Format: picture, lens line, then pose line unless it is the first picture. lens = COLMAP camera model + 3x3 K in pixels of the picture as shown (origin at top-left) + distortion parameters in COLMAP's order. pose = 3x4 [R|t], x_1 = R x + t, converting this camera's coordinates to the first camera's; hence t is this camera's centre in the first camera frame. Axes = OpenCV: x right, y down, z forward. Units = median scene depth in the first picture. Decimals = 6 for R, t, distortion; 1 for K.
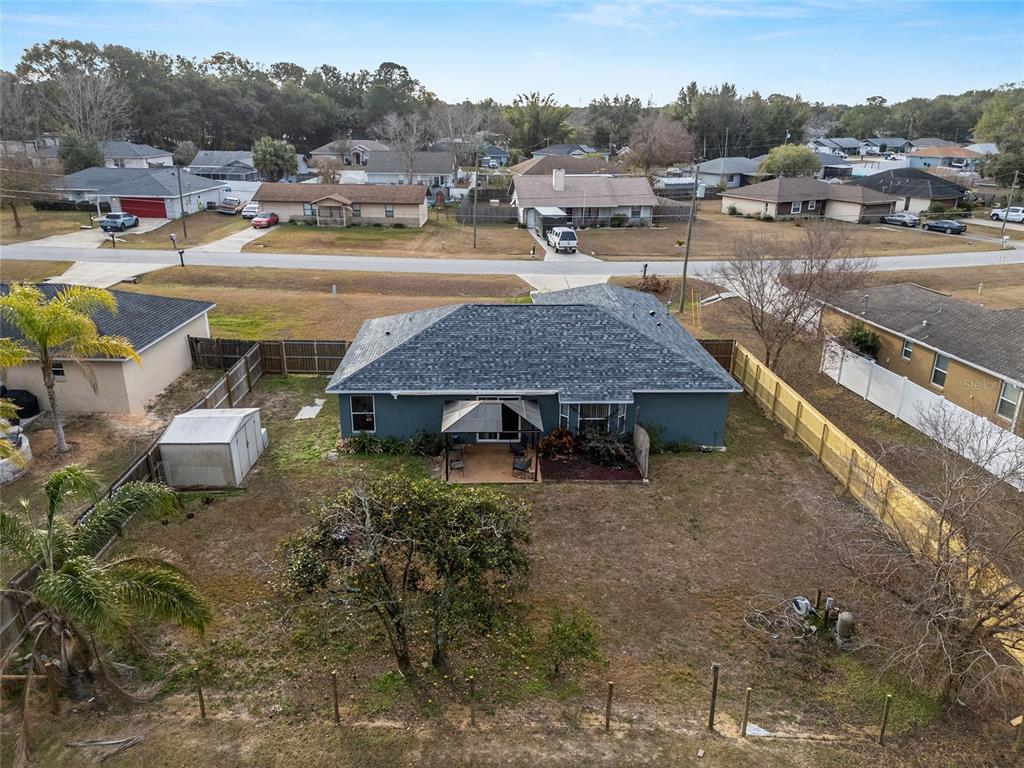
lens RADIAL K [[749.6, 0, 512.0], [0, 749.6, 384.0], [0, 0, 1]] dist [0.084715, -0.096751]
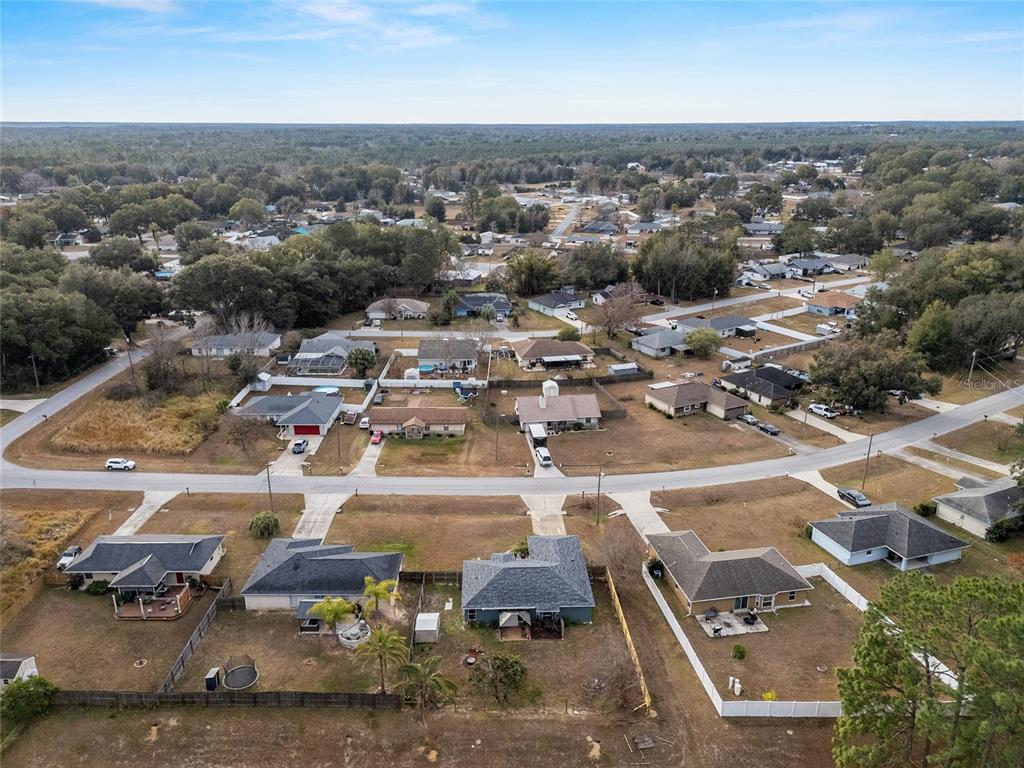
lens RADIAL K [[758.5, 0, 512.0], [0, 758.5, 384.0], [0, 0, 1]] dist [0.105733, -0.175053]
pose [[0.999951, -0.009852, 0.001027, -0.028451], [0.009866, 0.999843, -0.014708, -0.803811], [-0.000882, 0.014718, 0.999891, -2.016355]]
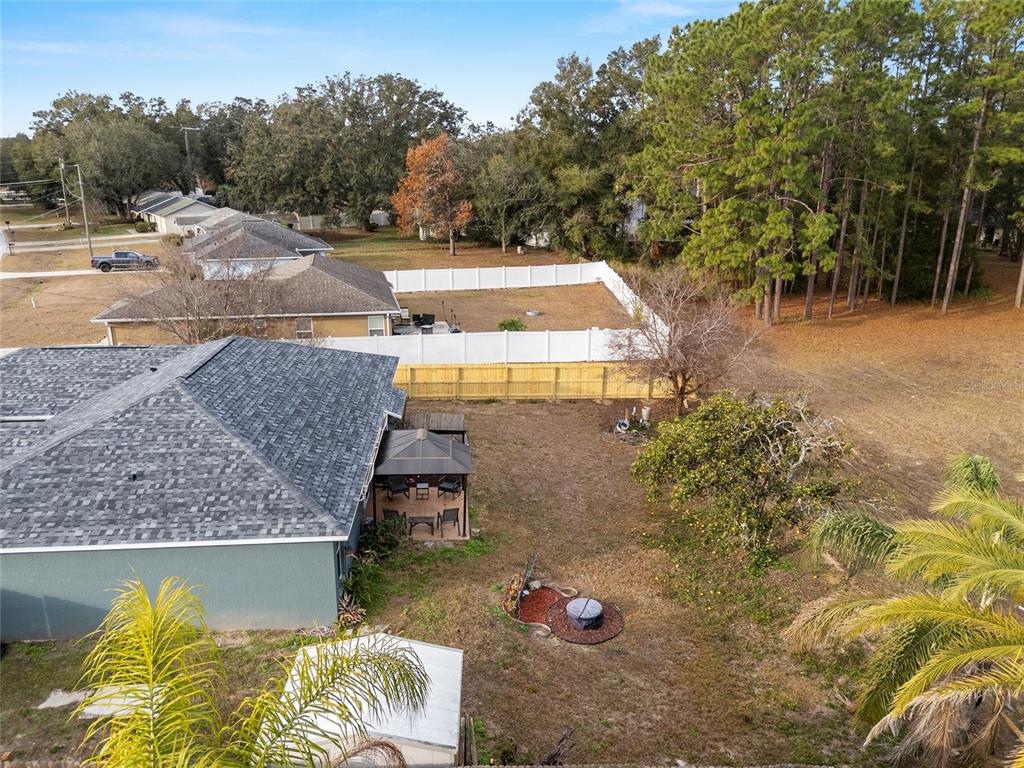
lens RADIAL K [[749.6, 0, 512.0], [0, 749.6, 384.0], [0, 0, 1]] dist [0.084715, -0.096751]
pose [[-0.068313, -0.277251, 0.958366, -0.712709], [0.339210, 0.896926, 0.283656, -0.199777], [-0.938227, 0.344464, 0.032774, 0.751696]]
